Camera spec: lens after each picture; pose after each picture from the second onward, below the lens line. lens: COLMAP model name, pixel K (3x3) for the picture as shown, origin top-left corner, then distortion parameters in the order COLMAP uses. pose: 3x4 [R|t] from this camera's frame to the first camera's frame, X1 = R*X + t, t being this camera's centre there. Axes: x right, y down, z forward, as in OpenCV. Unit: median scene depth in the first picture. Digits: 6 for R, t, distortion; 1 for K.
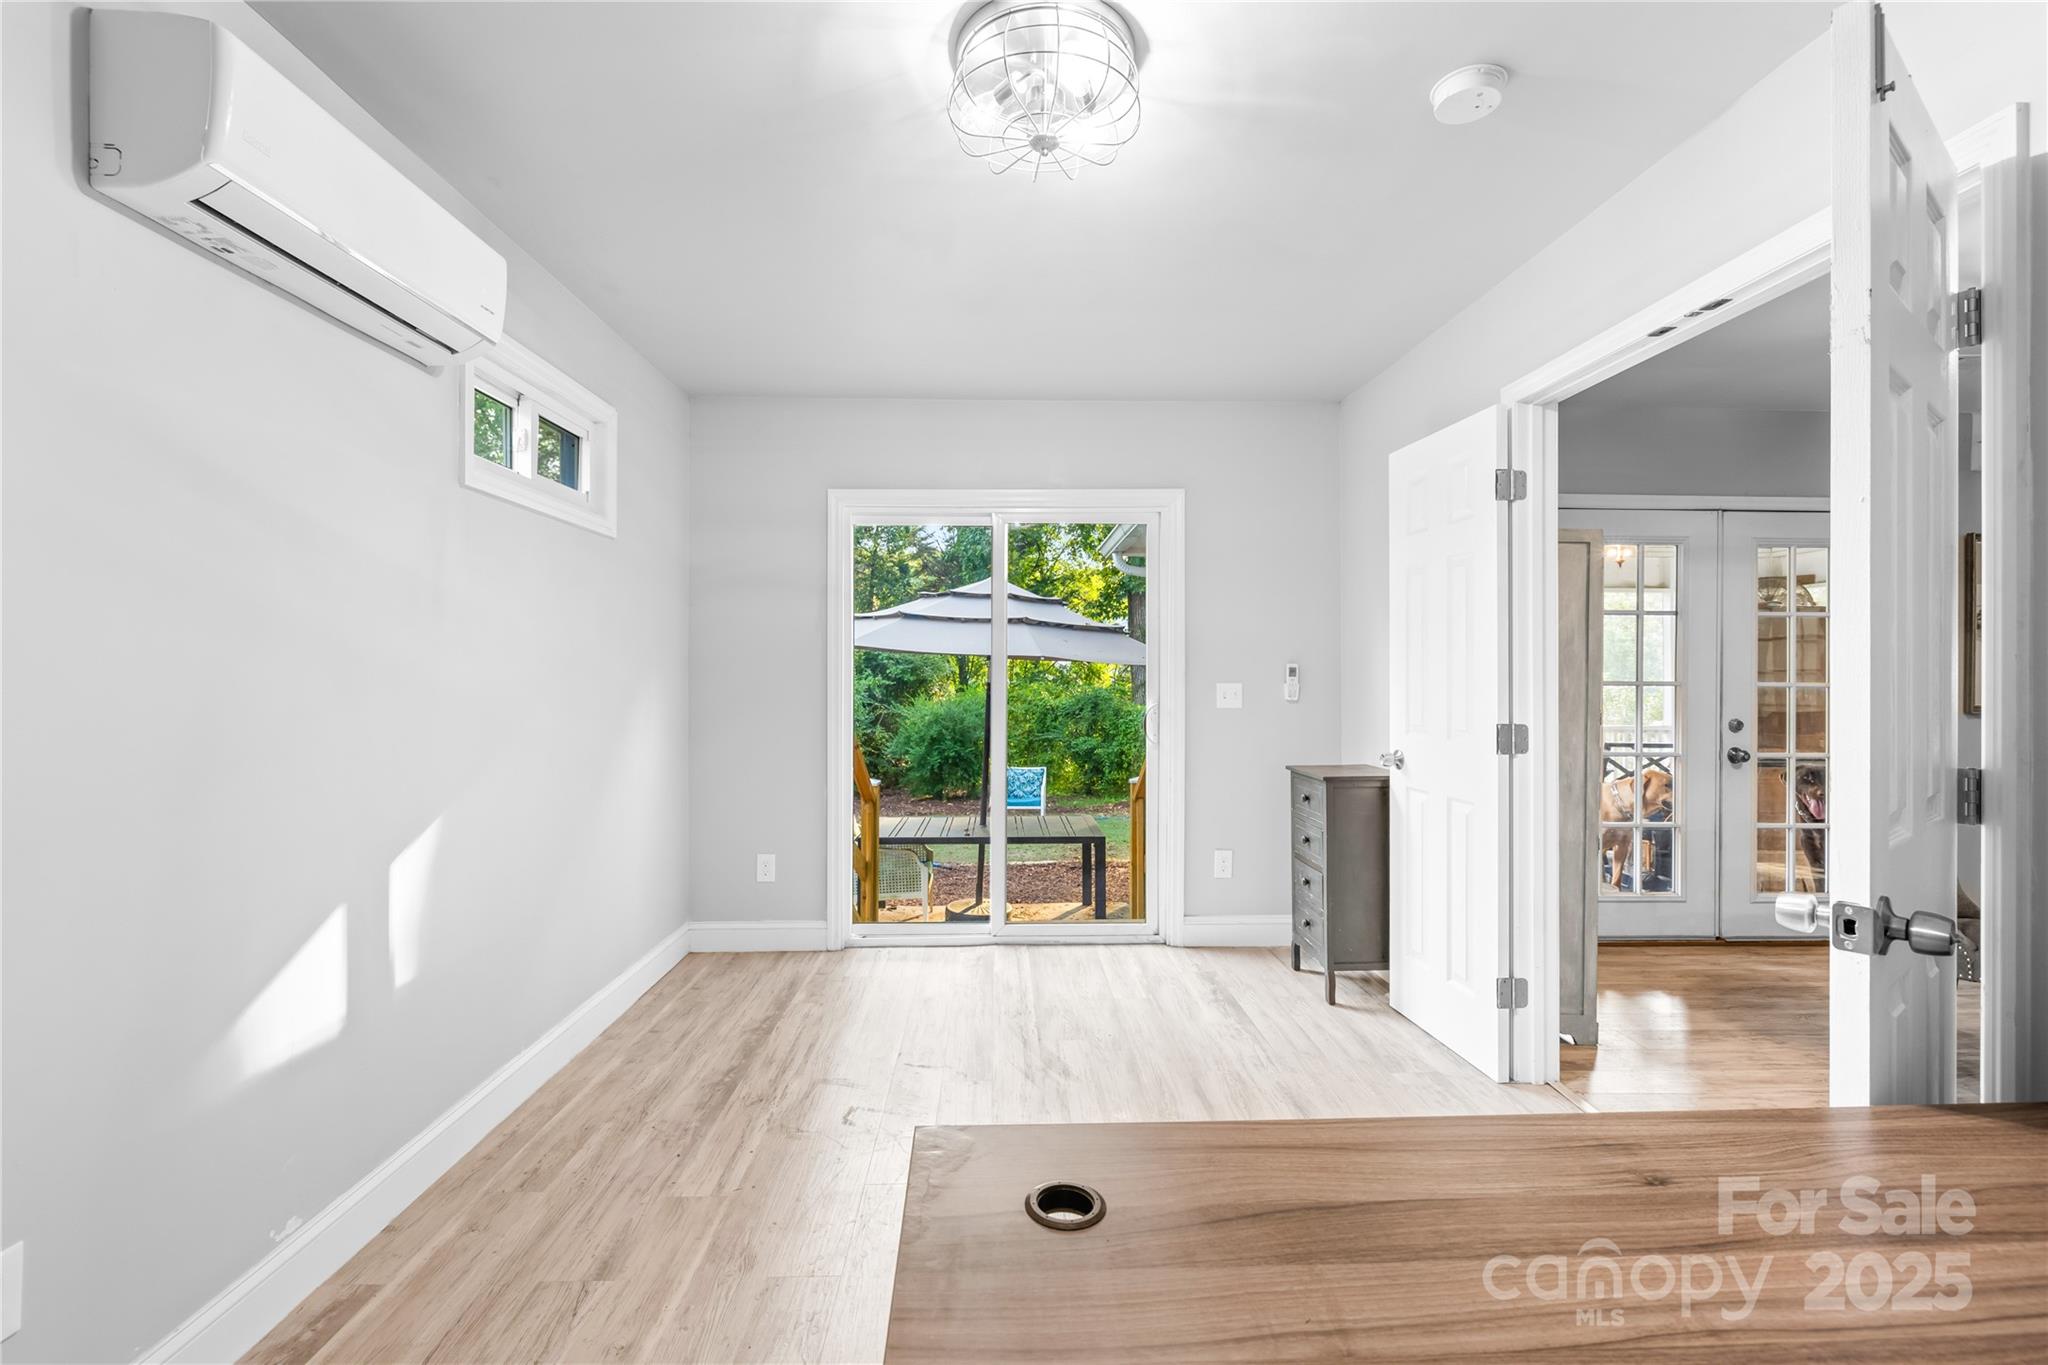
lens RADIAL K [[867.3, 0, 1015.9], [0, 867.3, 674.2], [0, 0, 1]] dist [-0.000302, 0.000065]
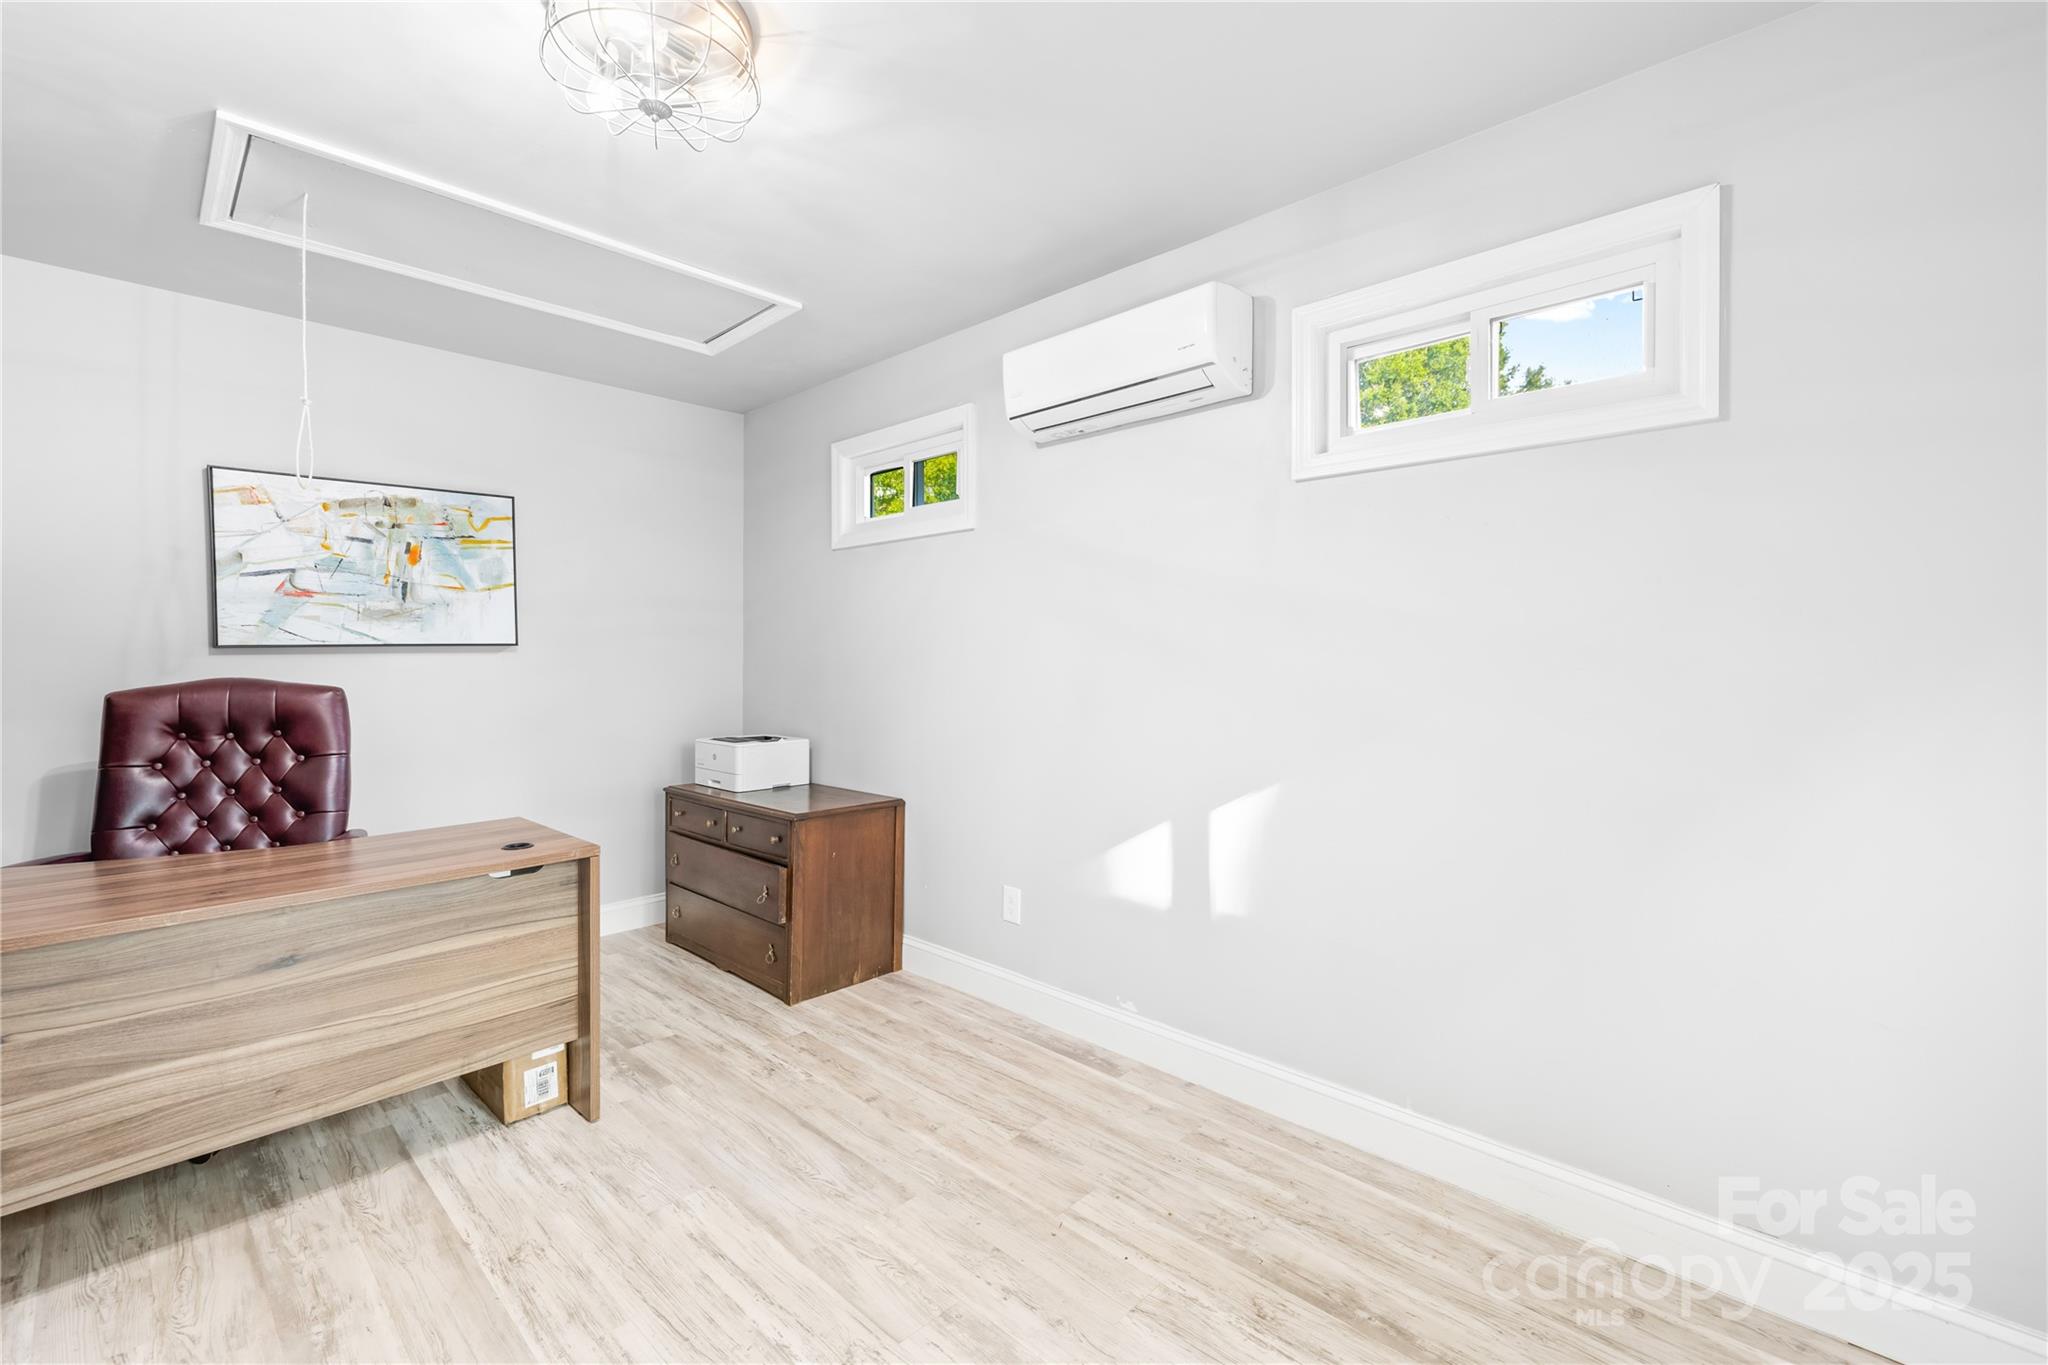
lens RADIAL K [[867.3, 0, 1015.9], [0, 867.3, 674.2], [0, 0, 1]] dist [-0.000302, 0.000065]
pose [[-0.706597, 0.004039, -0.707605, 0.356750], [-0.007369, 0.999887, 0.013067, 0.010050], [0.707578, 0.014447, -0.706488, 1.634264]]
